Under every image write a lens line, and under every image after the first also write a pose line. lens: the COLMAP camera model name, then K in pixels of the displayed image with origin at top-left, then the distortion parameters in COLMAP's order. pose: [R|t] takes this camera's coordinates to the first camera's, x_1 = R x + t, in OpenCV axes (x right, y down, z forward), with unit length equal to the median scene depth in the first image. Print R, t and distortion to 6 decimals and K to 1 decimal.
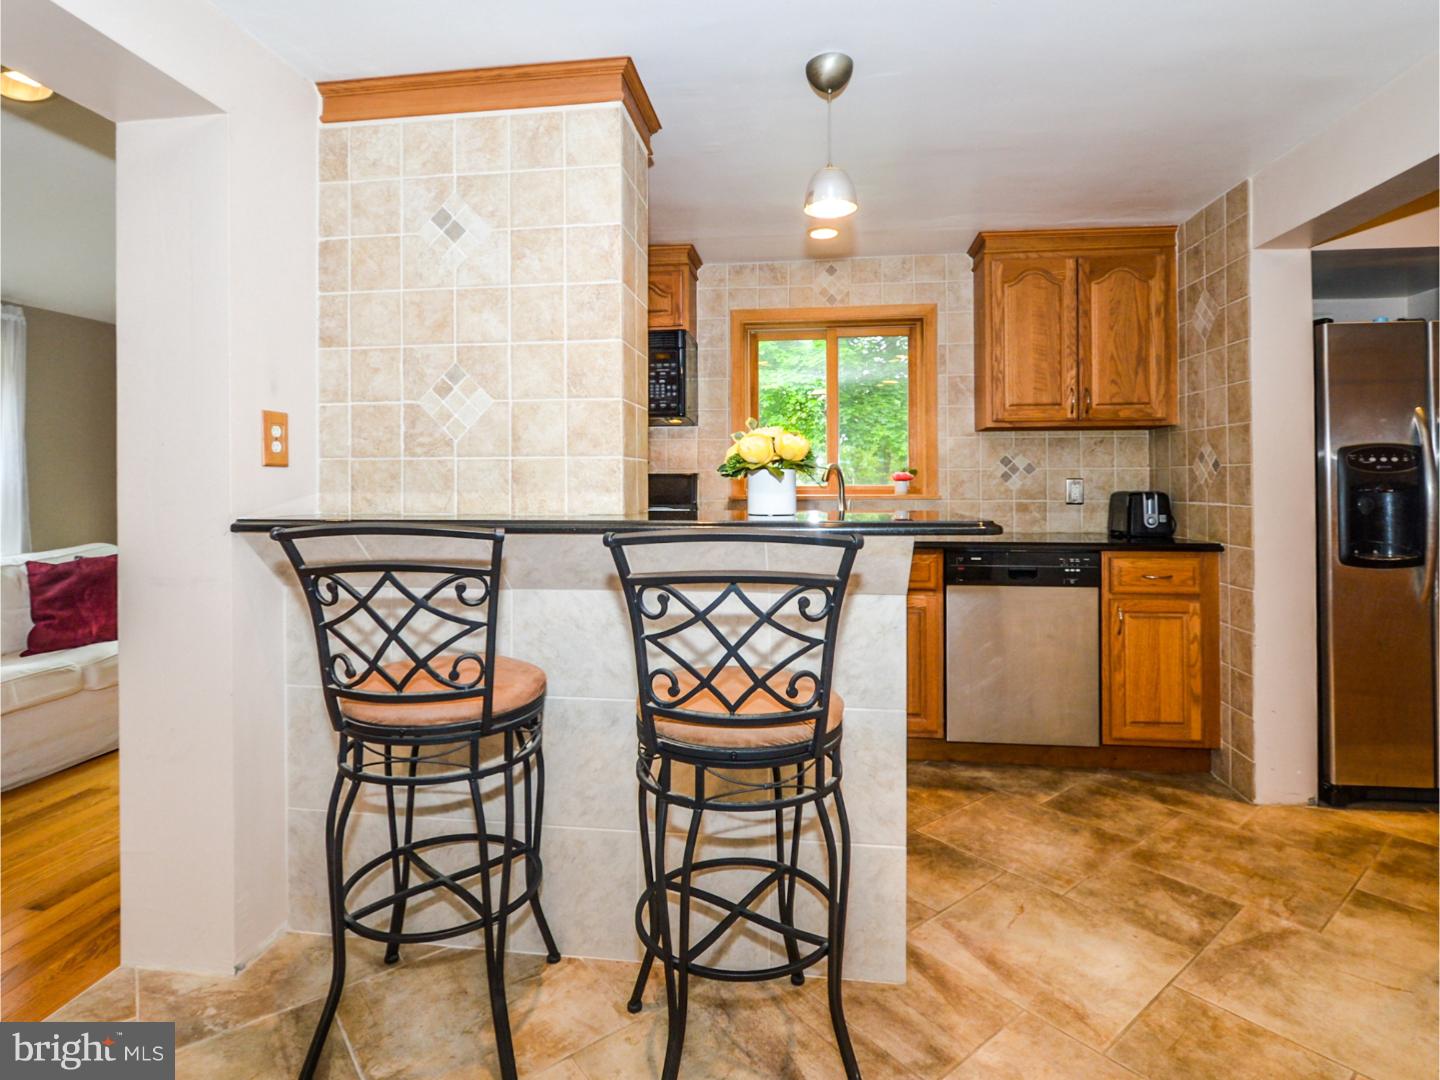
lens RADIAL K [[747.4, 0, 720.2], [0, 747.4, 476.7], [0, 0, 1]] dist [-0.002605, -0.003390]
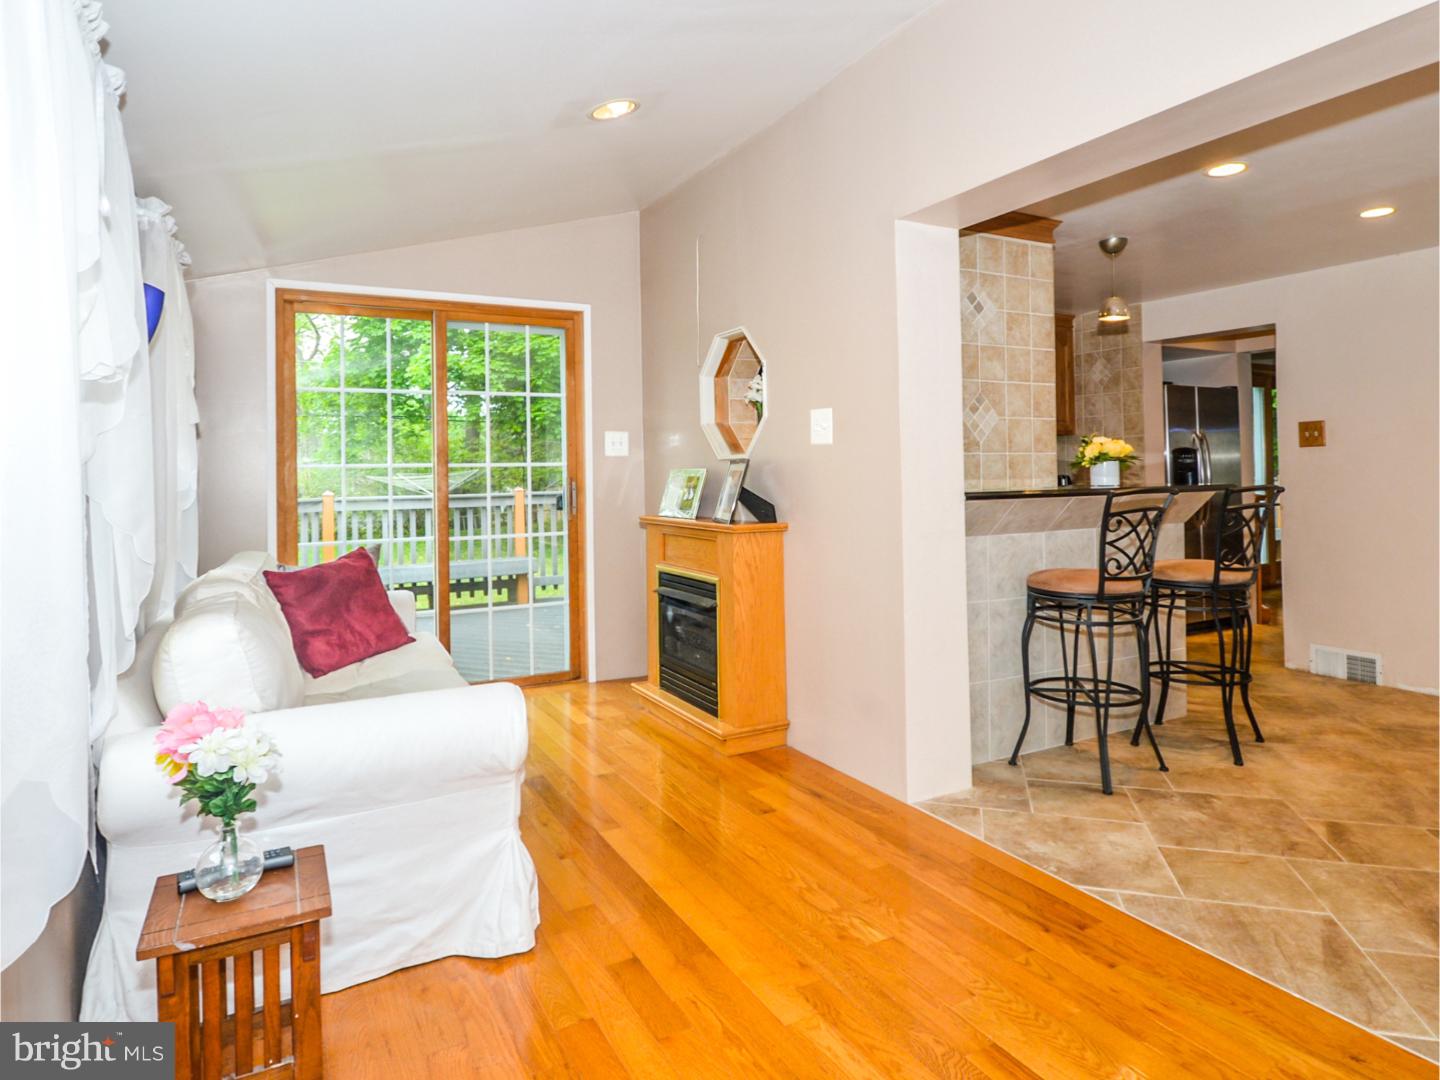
lens RADIAL K [[843.7, 0, 723.0], [0, 843.7, 459.0], [0, 0, 1]] dist [-0.004078, -0.003366]
pose [[0.810245, 0.001831, 0.586089, -1.784761], [0.006960, 0.999895, -0.012746, 0.005643], [-0.586050, 0.014407, 0.810147, -0.105309]]
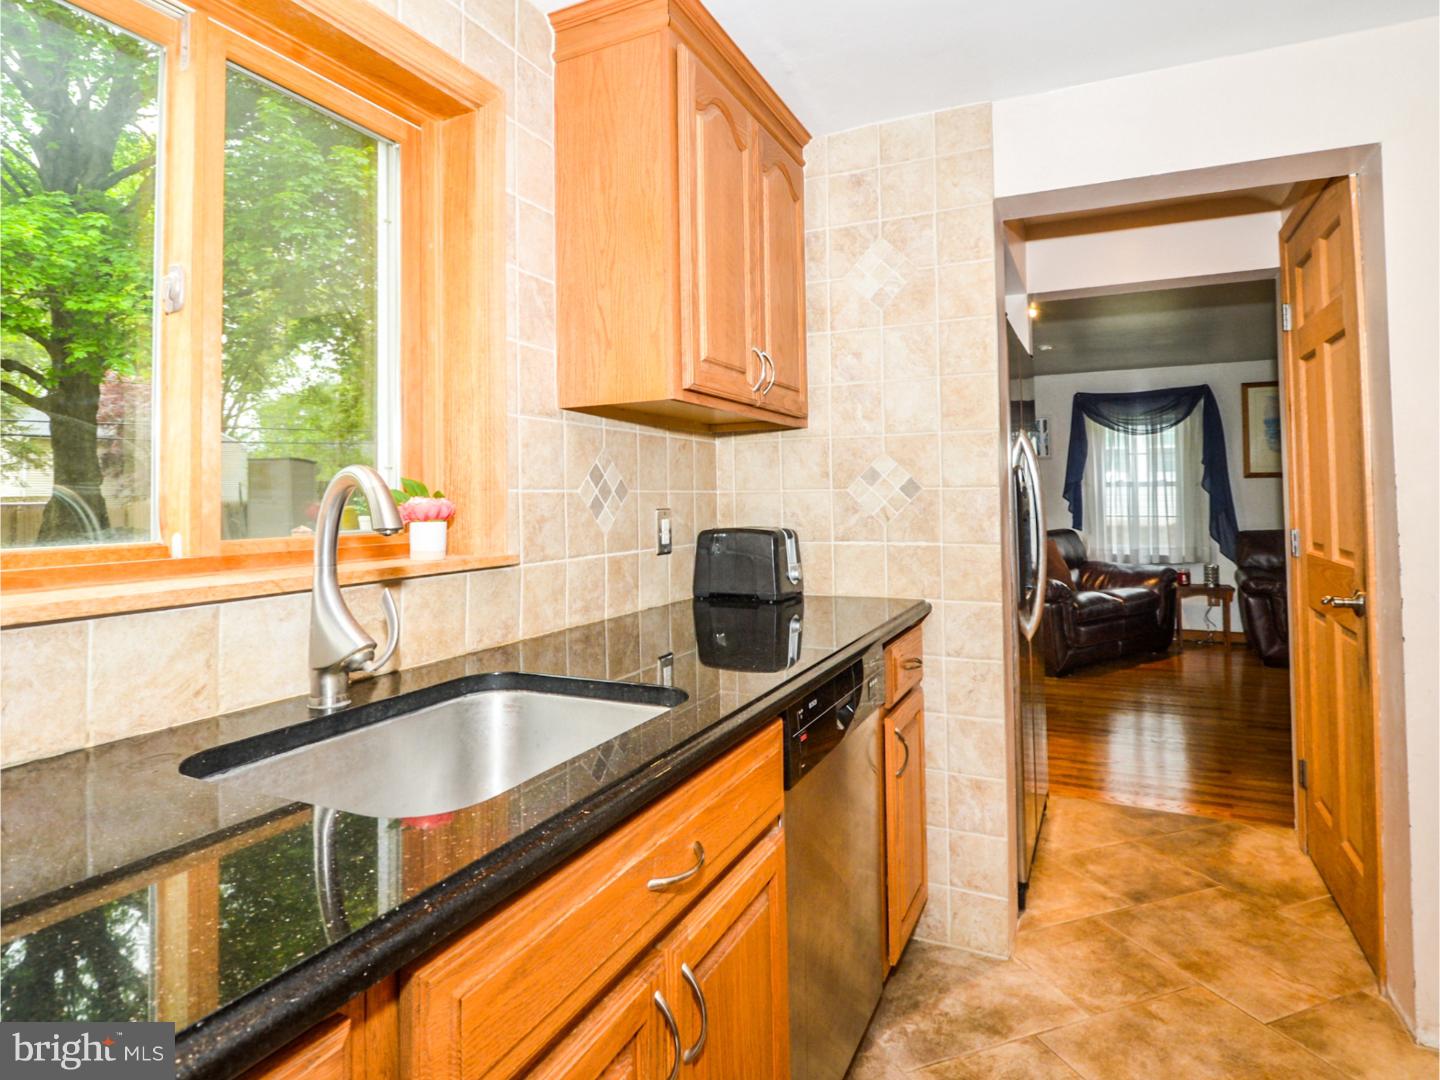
lens RADIAL K [[843.7, 0, 723.0], [0, 843.7, 459.0], [0, 0, 1]] dist [-0.004078, -0.003366]
pose [[0.296475, 0.039757, 0.954213, -0.206970], [0.002150, 0.999103, -0.042296, -0.013411], [-0.955038, 0.014591, 0.296124, 1.314478]]
